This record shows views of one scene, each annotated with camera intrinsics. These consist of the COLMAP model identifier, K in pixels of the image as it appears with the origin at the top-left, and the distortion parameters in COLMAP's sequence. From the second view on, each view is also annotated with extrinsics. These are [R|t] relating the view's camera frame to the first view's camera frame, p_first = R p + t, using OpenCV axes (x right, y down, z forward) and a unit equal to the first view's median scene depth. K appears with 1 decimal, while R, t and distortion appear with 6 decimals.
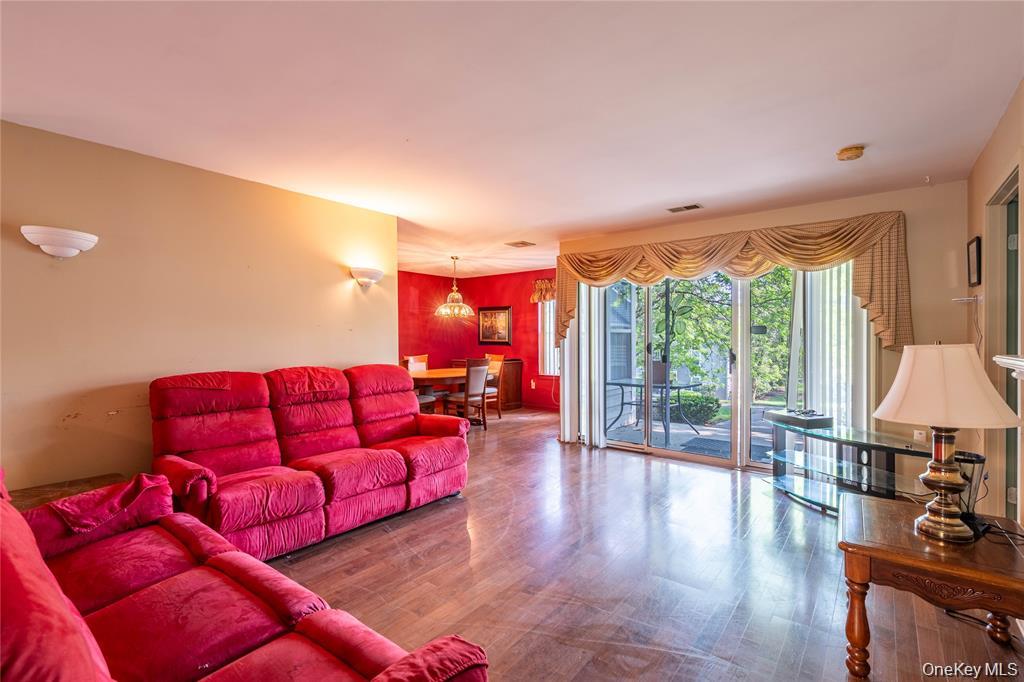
lens RADIAL K [[466.3, 0, 512.7], [0, 466.3, 339.9], [0, 0, 1]] dist [-0.007049, 0.000148]
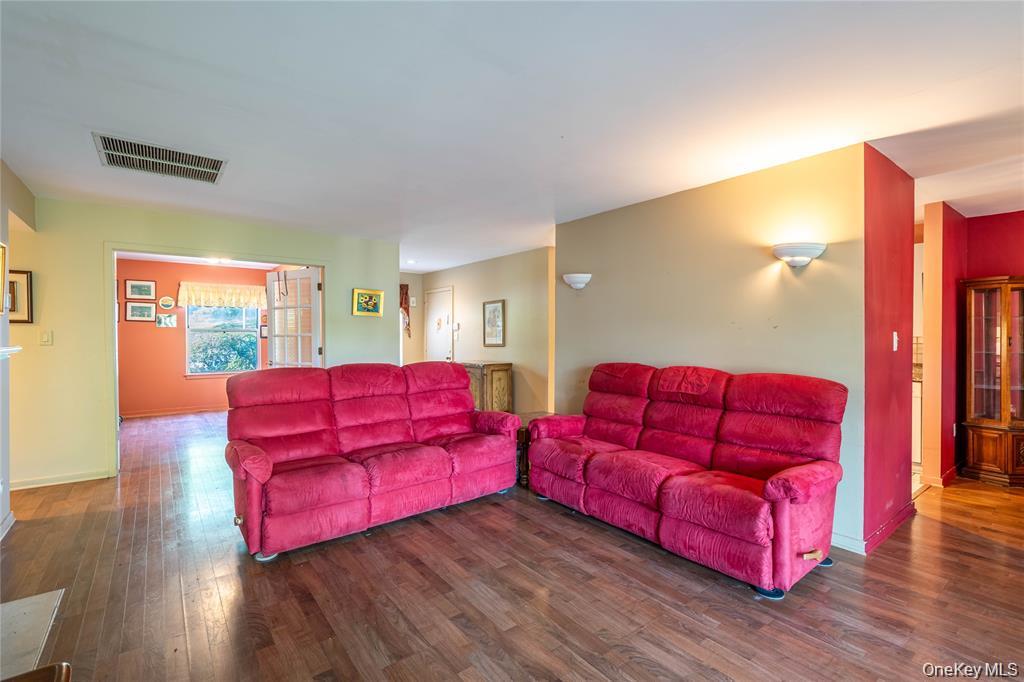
lens RADIAL K [[466.3, 0, 510.6], [0, 466.3, 331.6], [0, 0, 1]] dist [-0.007049, 0.000148]
pose [[-0.243812, -0.003722, -0.969815, 0.507449], [-0.010586, 0.999943, -0.001176, -0.008245], [0.969765, 0.009980, -0.243838, 0.750196]]
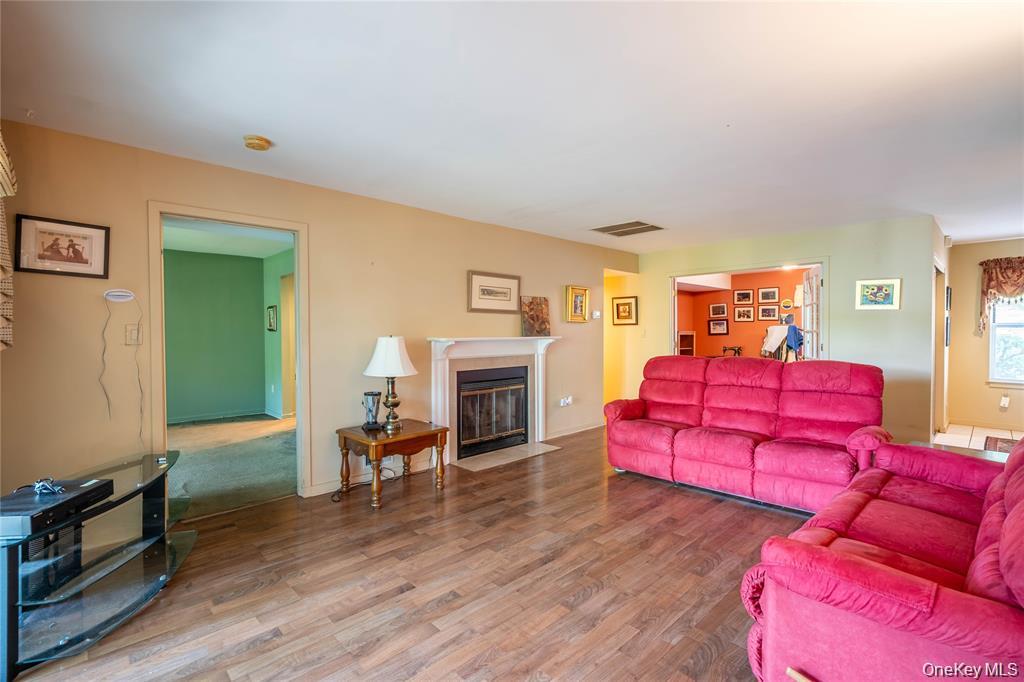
lens RADIAL K [[466.3, 0, 503.4], [0, 466.3, 337.9], [0, 0, 1]] dist [-0.007049, 0.000148]
pose [[-0.989059, 0.002772, 0.147491, 0.058883], [0.006408, 0.999687, 0.024184, -0.013241], [-0.147378, 0.024865, -0.988768, 1.330544]]
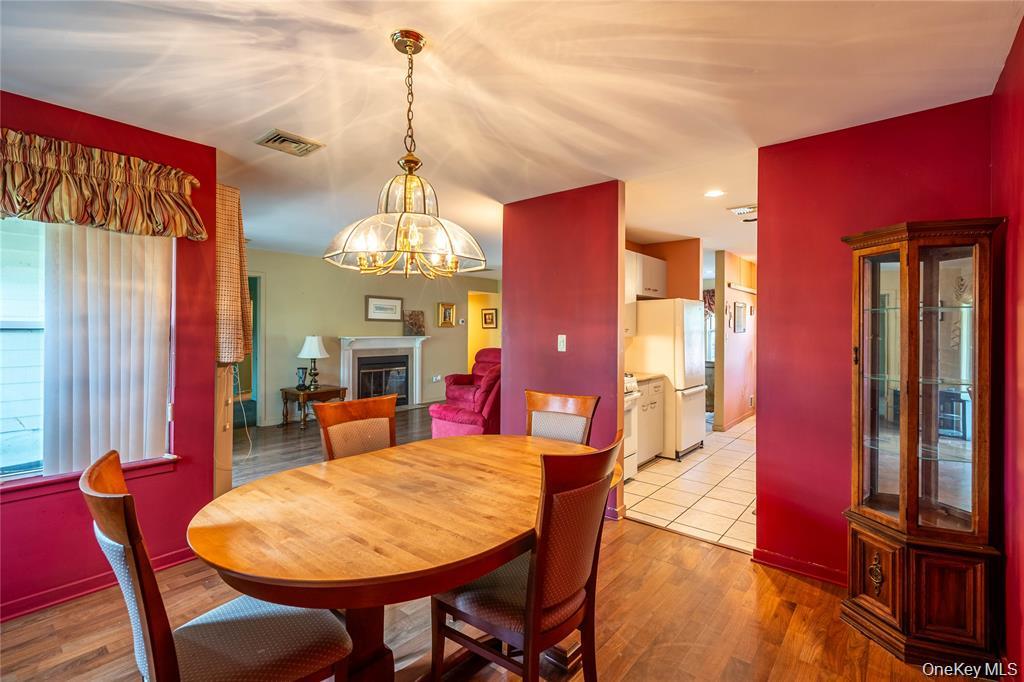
lens RADIAL K [[466.3, 0, 508.2], [0, 466.3, 325.8], [0, 0, 1]] dist [-0.007049, 0.000148]
pose [[-0.999579, -0.001284, 0.028994, -0.311078], [-0.001283, 0.999999, 0.000027, -0.030559], [-0.028994, -0.000010, -0.999580, 2.057465]]
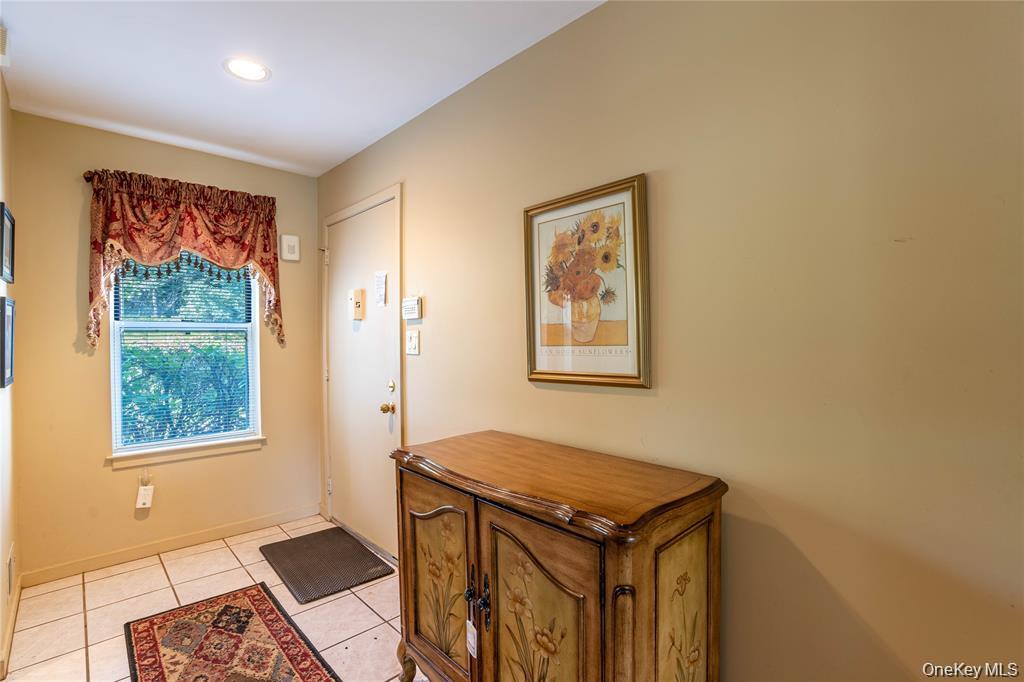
lens RADIAL K [[466.3, 0, 494.9], [0, 466.3, 335.1], [0, 0, 1]] dist [-0.007049, 0.000148]
pose [[-0.150745, 0.008067, -0.988540, -0.704719], [-0.001496, 0.999964, 0.008388, -0.001164], [0.988572, 0.002744, -0.150728, 0.266262]]
